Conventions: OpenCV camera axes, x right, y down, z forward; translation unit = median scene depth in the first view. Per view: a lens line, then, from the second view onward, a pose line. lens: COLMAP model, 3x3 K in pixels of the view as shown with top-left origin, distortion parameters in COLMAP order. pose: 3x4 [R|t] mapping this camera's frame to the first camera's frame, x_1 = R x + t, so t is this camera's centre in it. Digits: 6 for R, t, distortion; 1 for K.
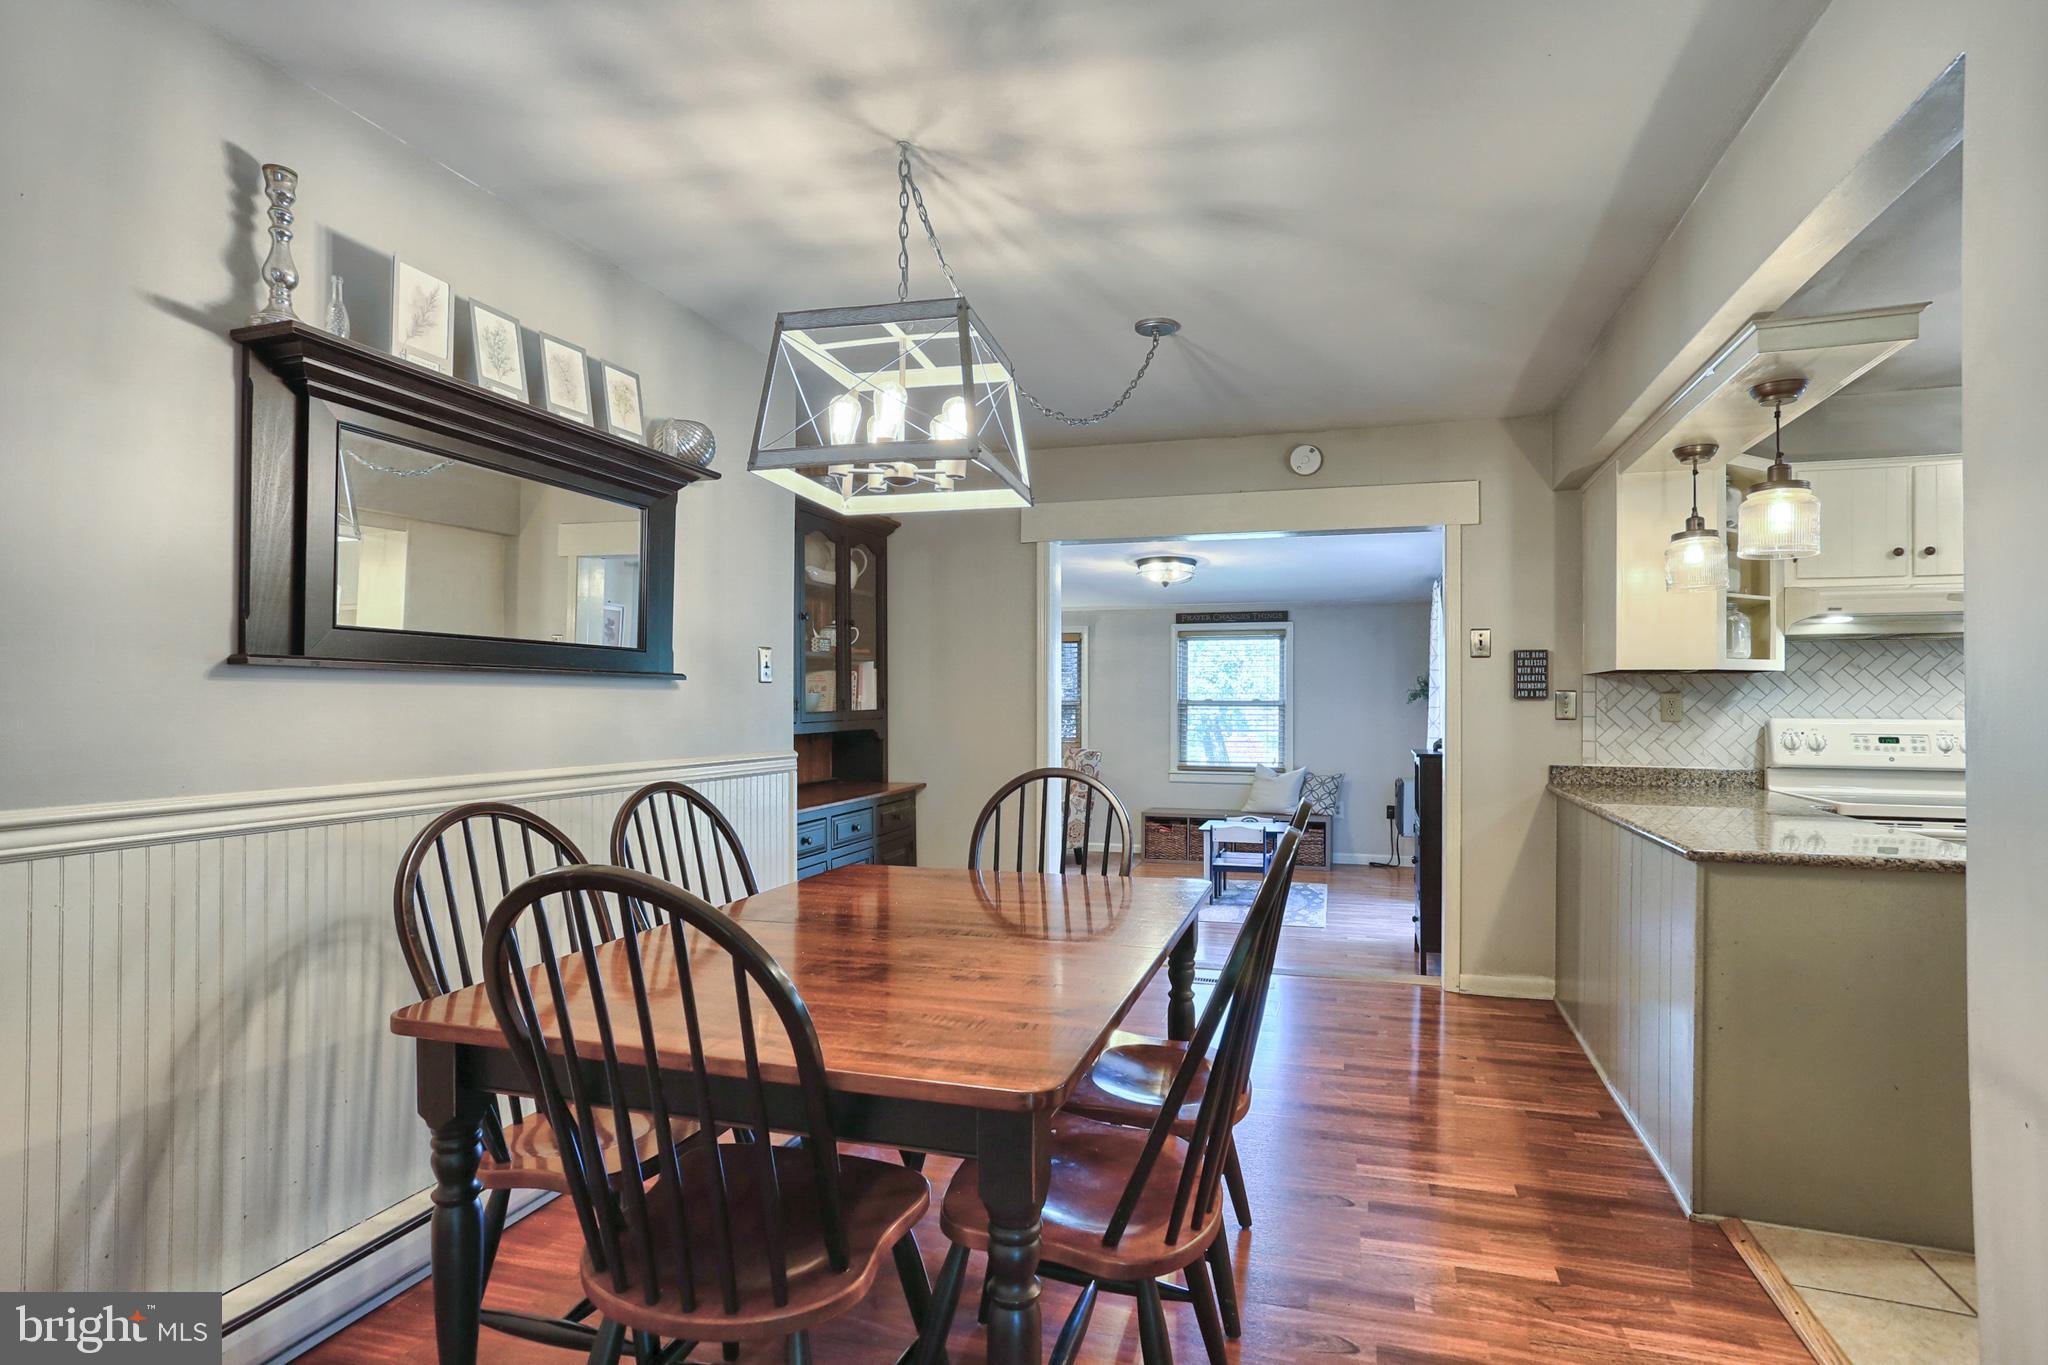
lens RADIAL K [[978.5, 0, 1054.7], [0, 978.5, 719.5], [0, 0, 1]] dist [-0.013043, 0.005696]
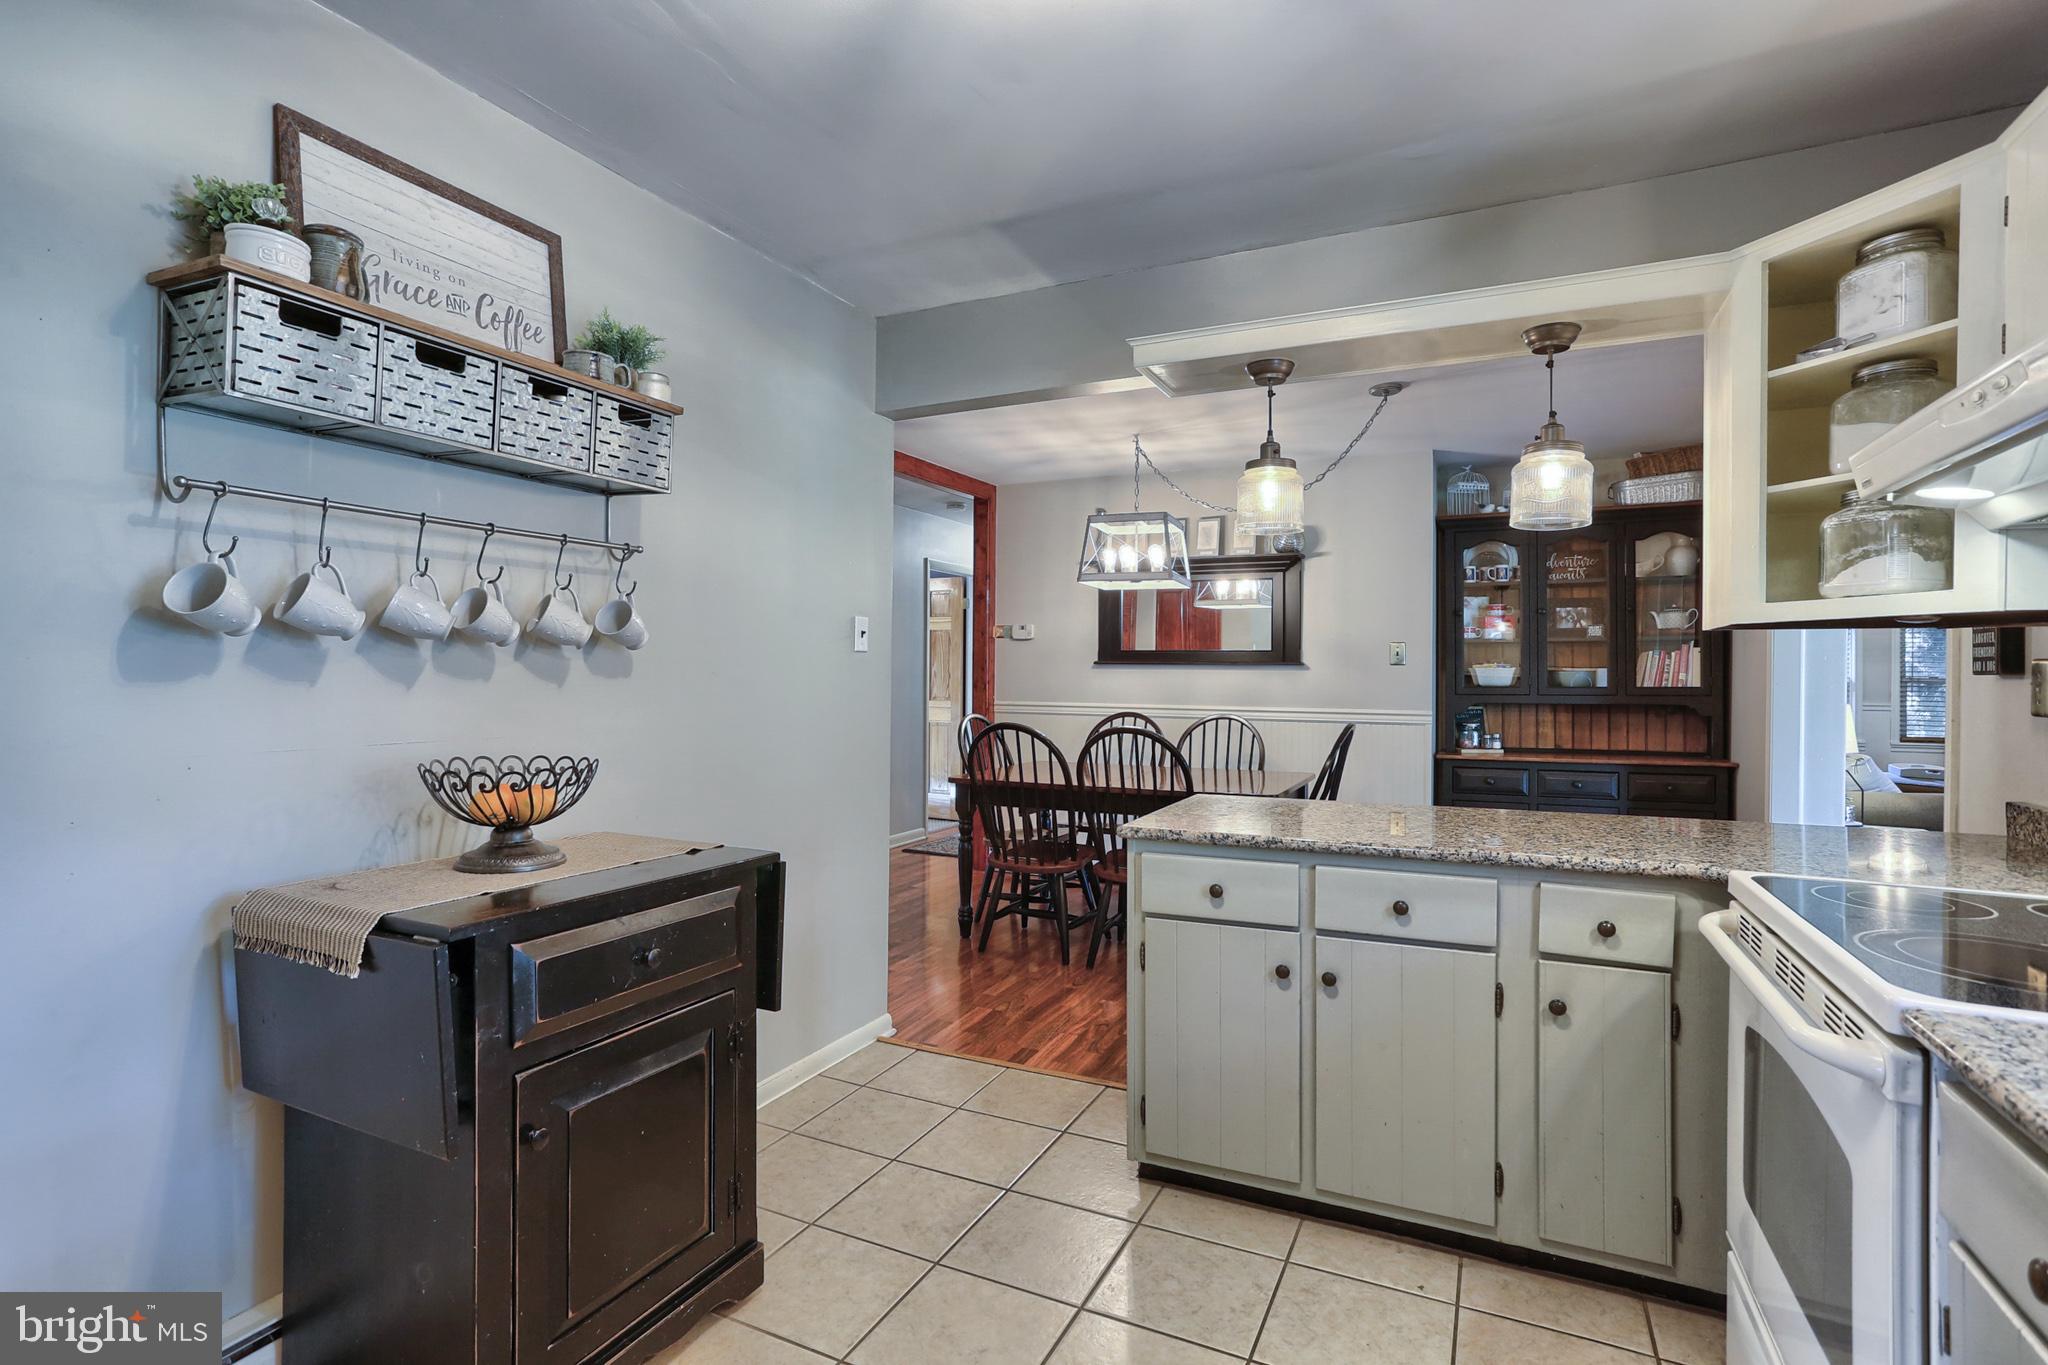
lens RADIAL K [[978.5, 0, 1056.8], [0, 978.5, 690.4], [0, 0, 1]] dist [-0.013043, 0.005696]
pose [[-0.123031, 0.012668, -0.992322, 1.211502], [-0.024178, 0.999583, 0.015758, -0.009964], [0.992108, 0.025931, -0.122674, 0.619016]]
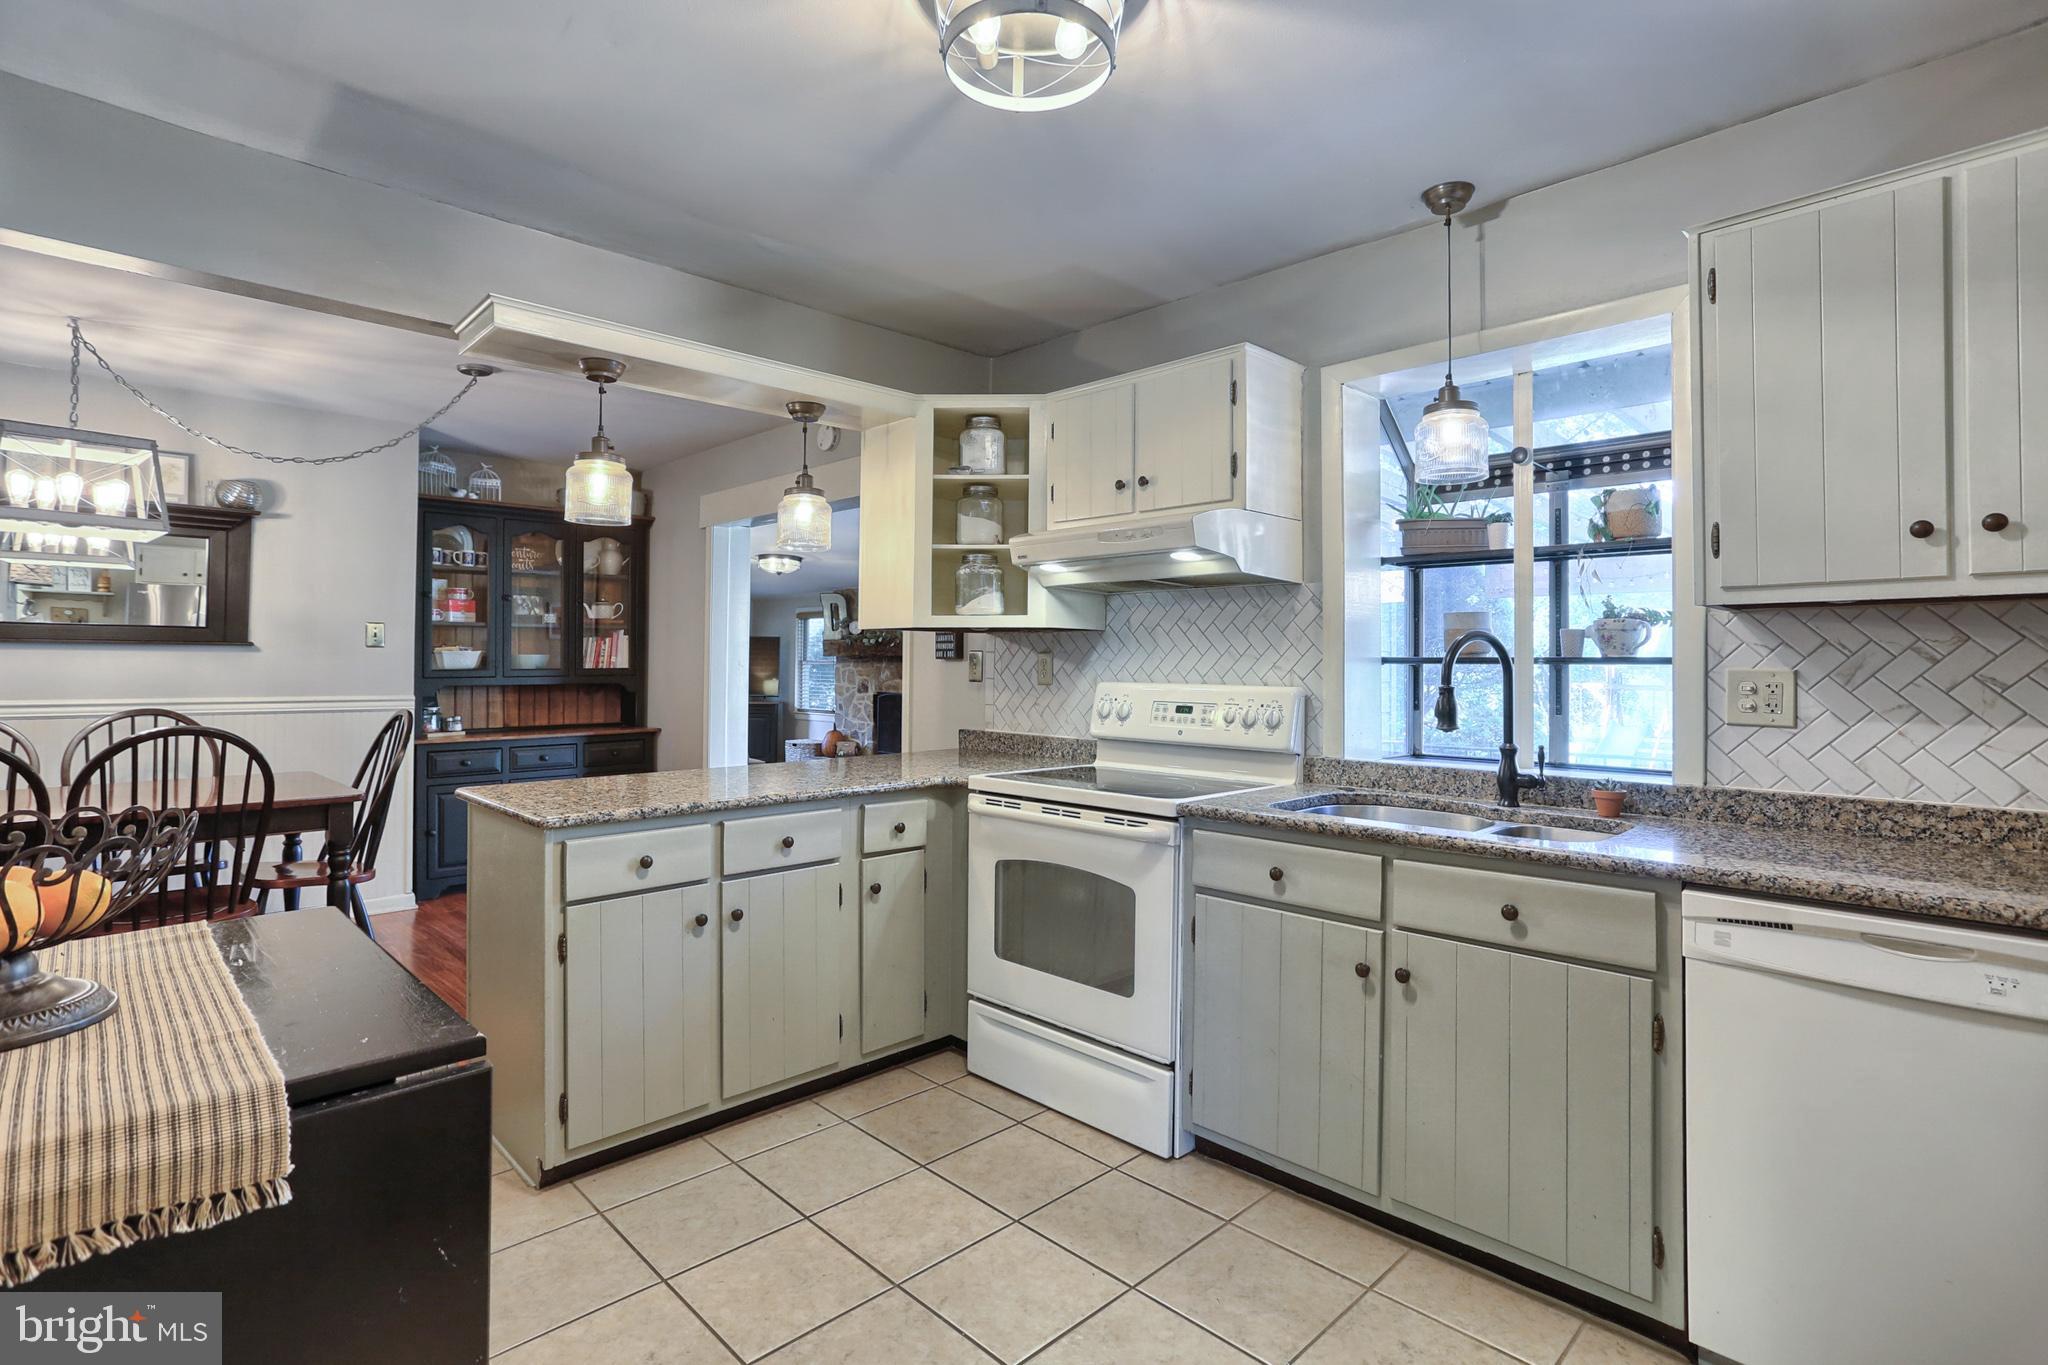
lens RADIAL K [[978.5, 0, 1002.6], [0, 978.5, 674.1], [0, 0, 1]] dist [-0.013043, 0.005696]
pose [[0.871689, 0.007182, -0.490007, 1.117053], [-0.012147, 0.999902, -0.006954, -0.000870], [0.489909, 0.012014, 0.871691, 0.193121]]
